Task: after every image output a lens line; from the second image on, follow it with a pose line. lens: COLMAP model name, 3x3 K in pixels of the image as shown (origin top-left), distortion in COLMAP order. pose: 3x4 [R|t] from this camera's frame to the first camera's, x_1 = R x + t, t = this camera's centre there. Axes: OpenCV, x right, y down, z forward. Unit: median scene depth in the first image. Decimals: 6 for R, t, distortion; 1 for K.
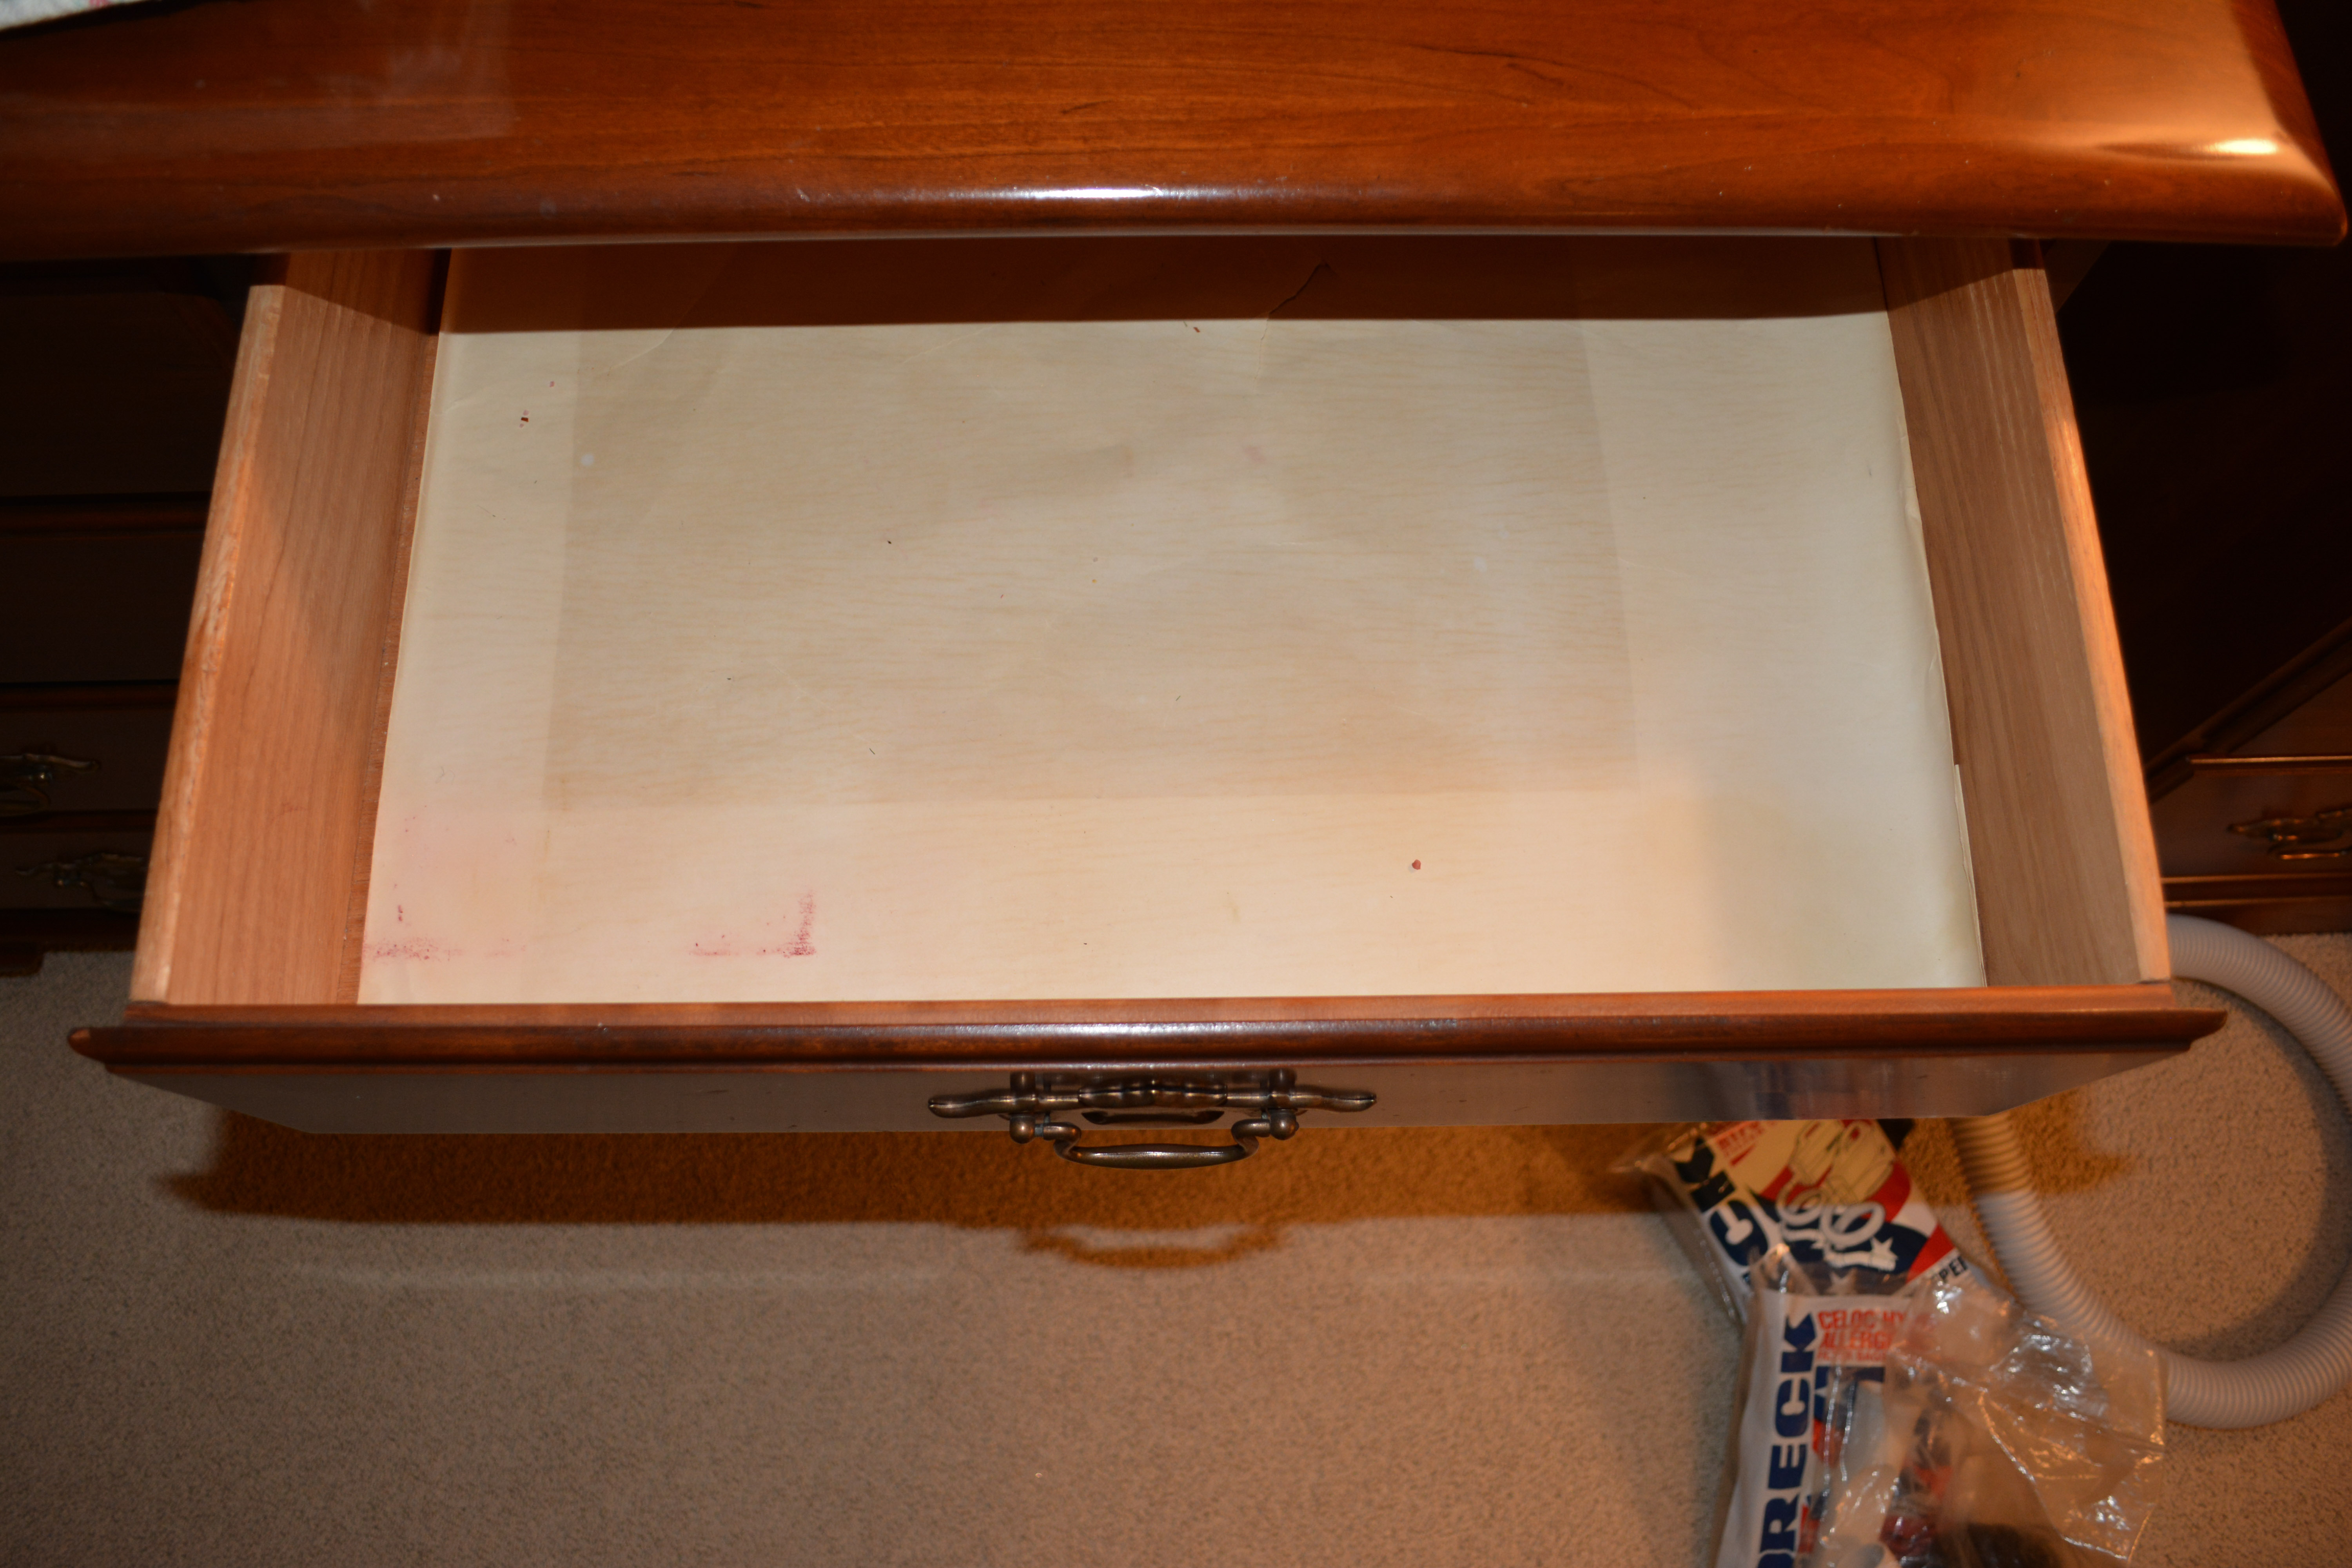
lens RADIAL K [[1226.9, 0, 1173.5], [0, 1226.9, 782.4], [0, 0, 1]] dist [-0.024746, 0.001760]
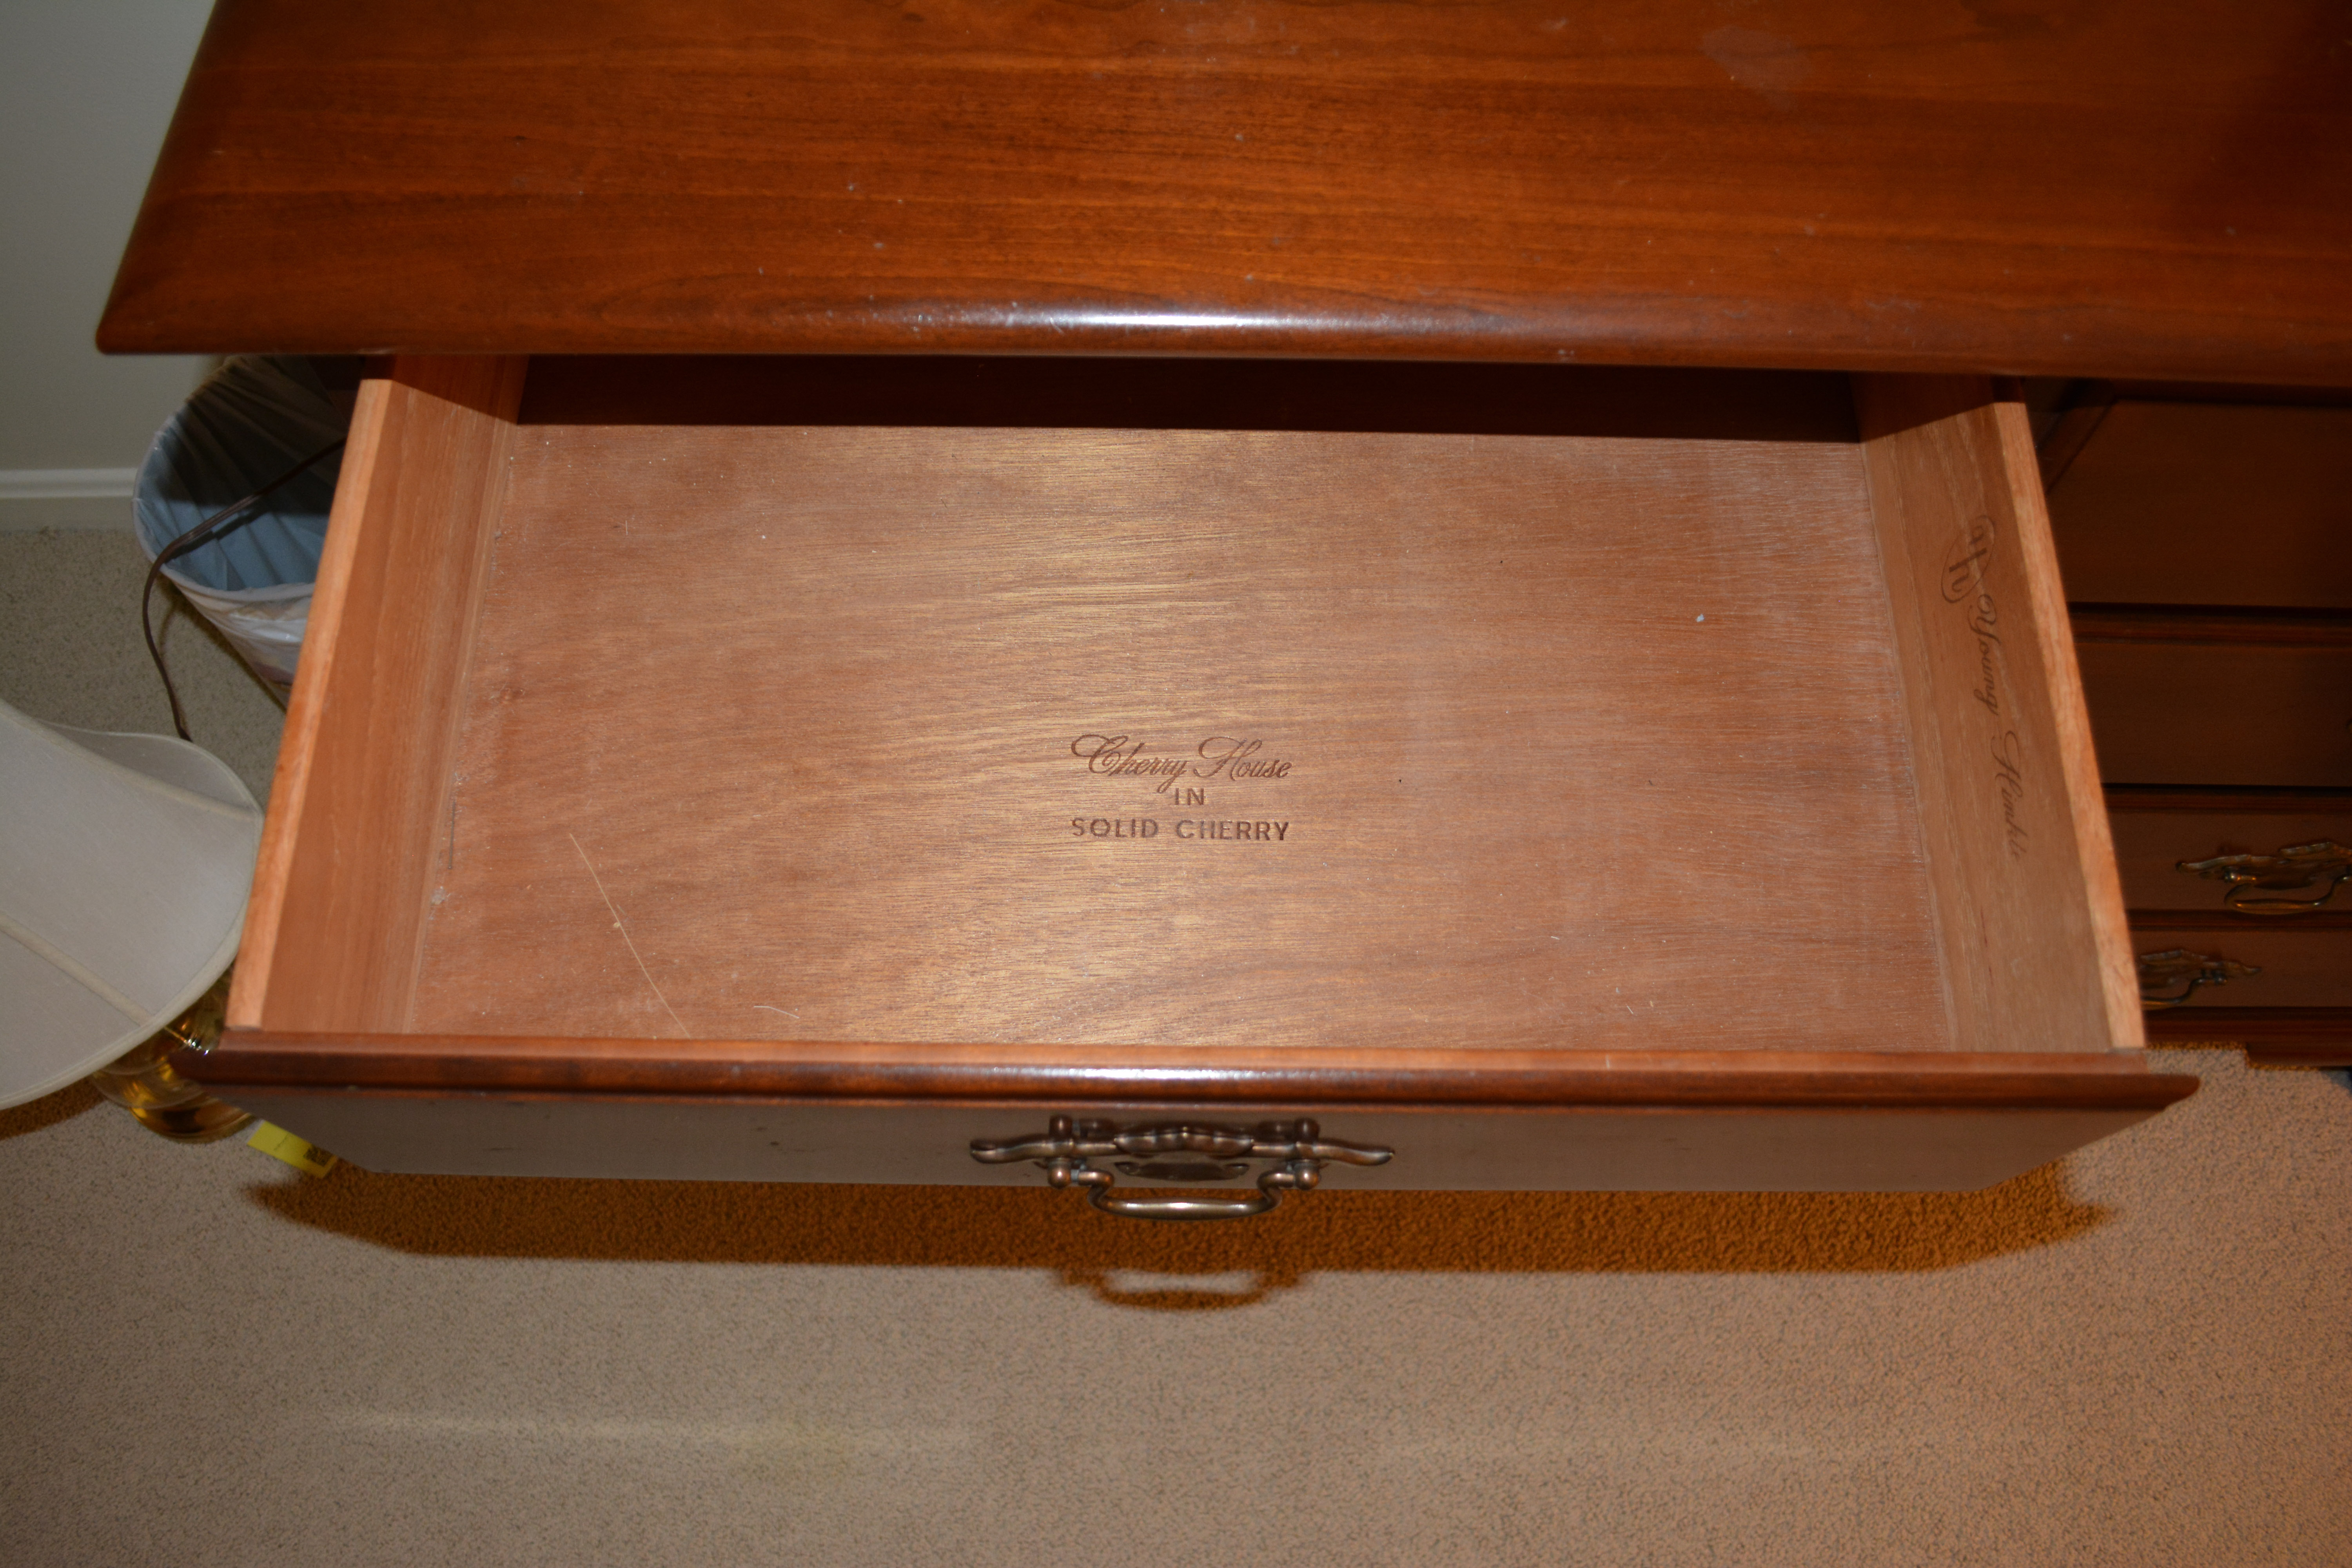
lens RADIAL K [[1226.9, 0, 1182.5], [0, 1226.9, 772.5], [0, 0, 1]] dist [-0.024746, 0.001760]
pose [[0.999630, 0.027136, -0.002064, -0.819919], [-0.027199, 0.998708, -0.042918, -0.055771], [0.000896, 0.042958, 0.999076, -0.055492]]
